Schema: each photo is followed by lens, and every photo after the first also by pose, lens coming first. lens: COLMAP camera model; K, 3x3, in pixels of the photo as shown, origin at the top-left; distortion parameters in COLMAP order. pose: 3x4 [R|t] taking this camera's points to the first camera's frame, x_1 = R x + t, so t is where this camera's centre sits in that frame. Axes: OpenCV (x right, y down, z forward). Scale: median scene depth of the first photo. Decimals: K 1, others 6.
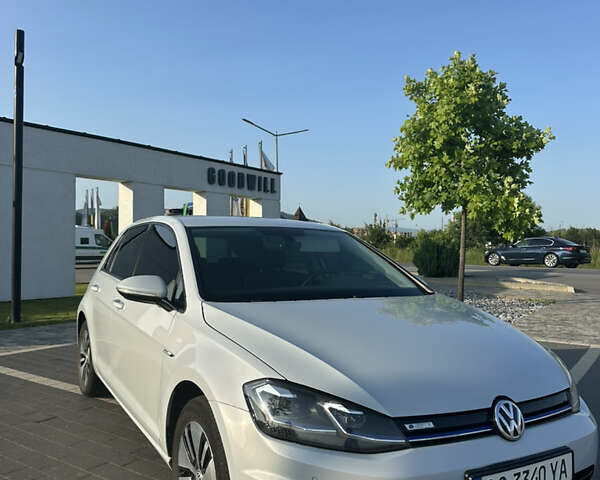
lens RADIAL K [[577.8, 0, 281.4], [0, 577.8, 240.4], [0, 0, 1]] dist [0.125341, -0.305628]
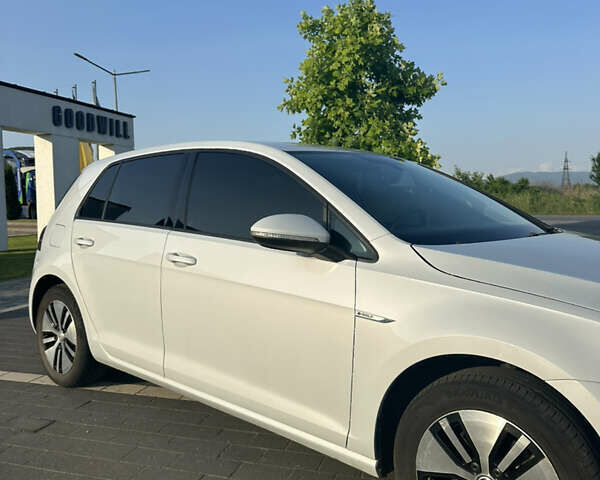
lens RADIAL K [[577.8, 0, 281.4], [0, 577.8, 240.4], [0, 0, 1]] dist [0.125341, -0.305628]
pose [[0.944653, -0.038500, 0.325804, -0.145710], [0.013152, 0.996736, 0.079650, 0.010866], [-0.327807, -0.070956, 0.942076, 0.102721]]
